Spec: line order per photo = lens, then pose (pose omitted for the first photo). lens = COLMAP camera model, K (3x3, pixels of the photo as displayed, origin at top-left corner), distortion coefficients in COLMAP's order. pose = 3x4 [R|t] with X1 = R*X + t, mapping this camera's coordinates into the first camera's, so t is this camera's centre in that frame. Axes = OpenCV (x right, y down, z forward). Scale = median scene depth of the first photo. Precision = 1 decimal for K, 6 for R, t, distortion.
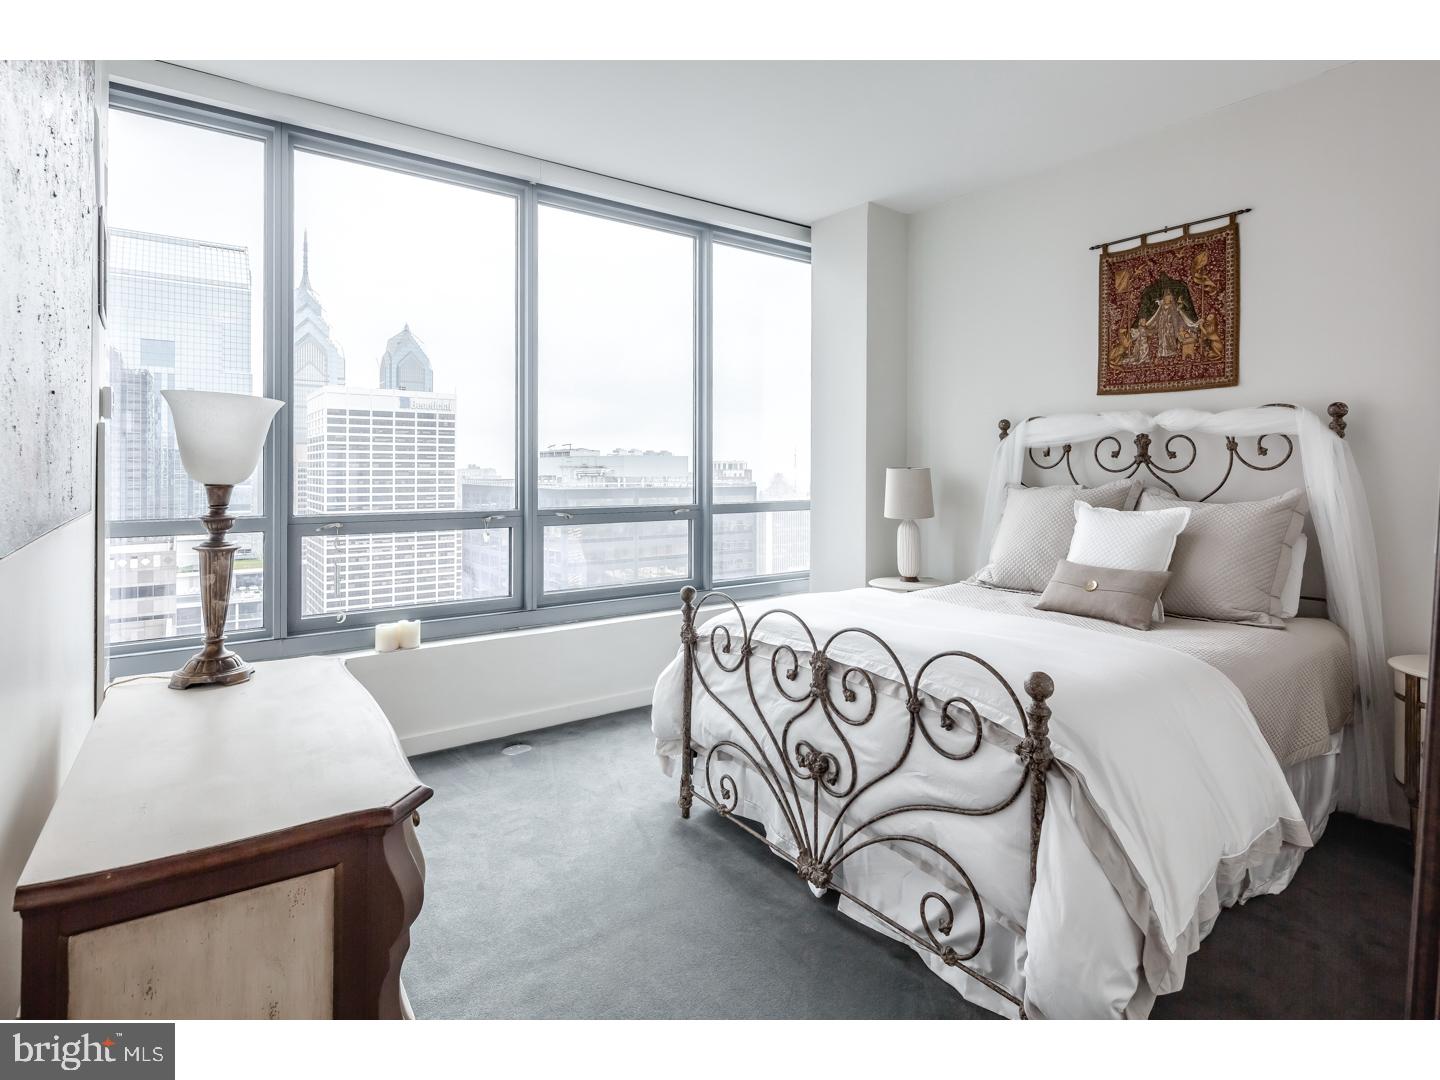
lens RADIAL K [[742.3, 0, 716.2], [0, 742.3, 473.5], [0, 0, 1]] dist [0.004460, 0.000193]
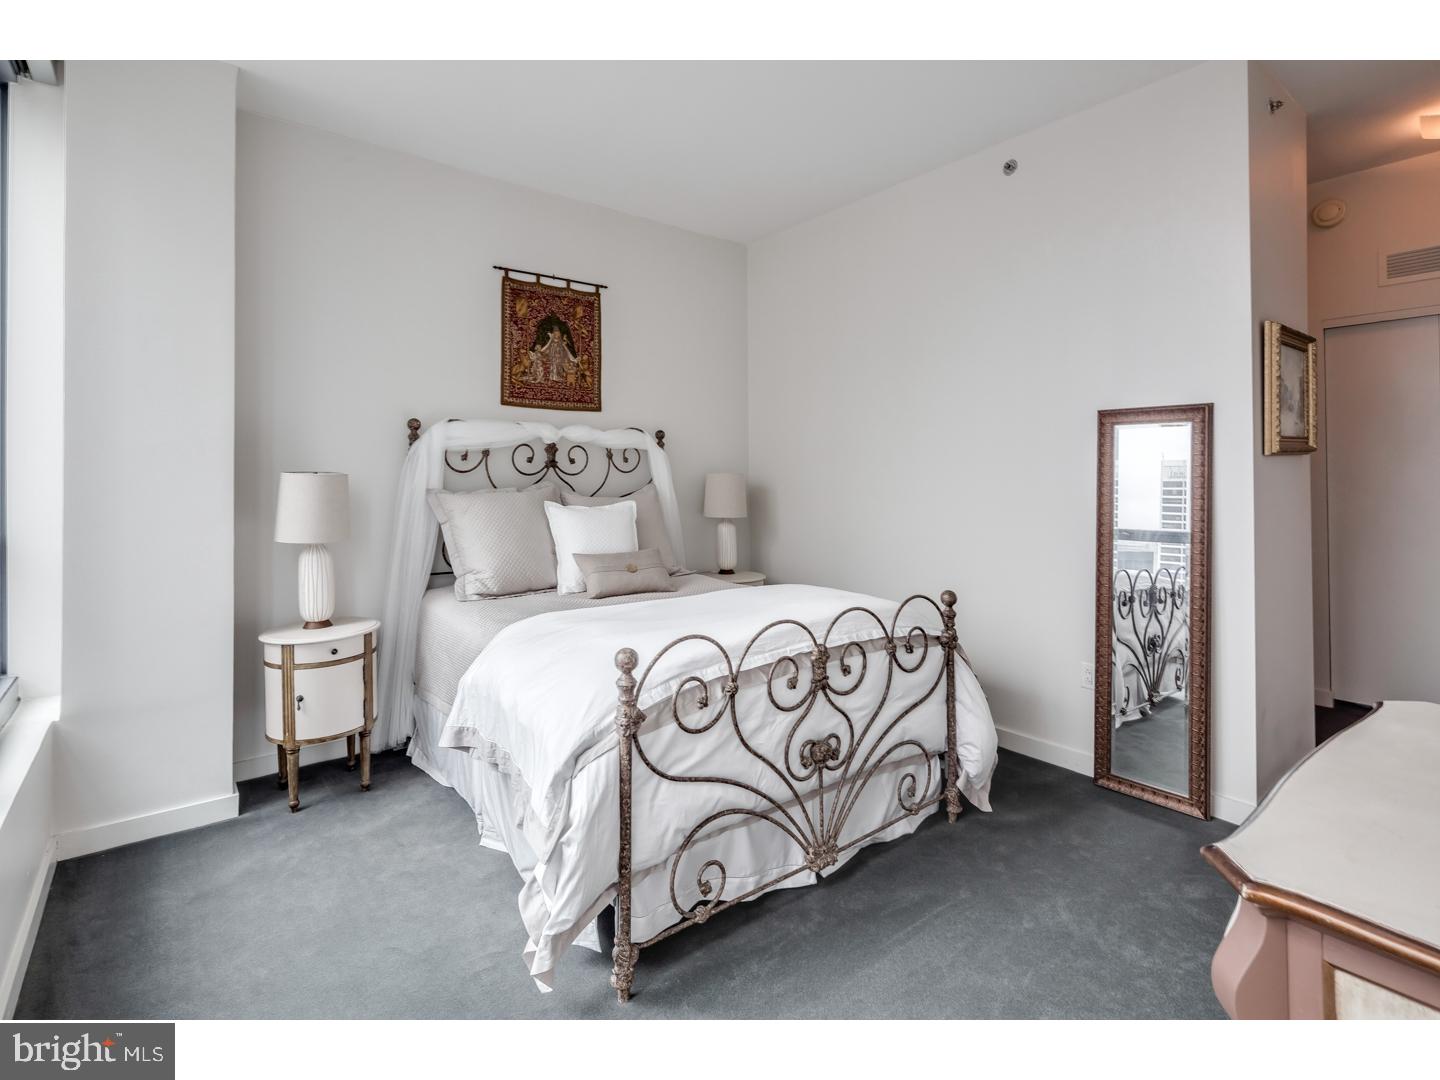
lens RADIAL K [[698.8, 0, 721.7], [0, 698.8, 471.3], [0, 0, 1]] dist [0.003058, -0.000019]
pose [[-0.046158, -0.001826, 0.998933, -0.588998], [0.010555, 0.999942, 0.002315, -0.008265], [-0.998878, 0.010650, -0.046136, 0.821990]]
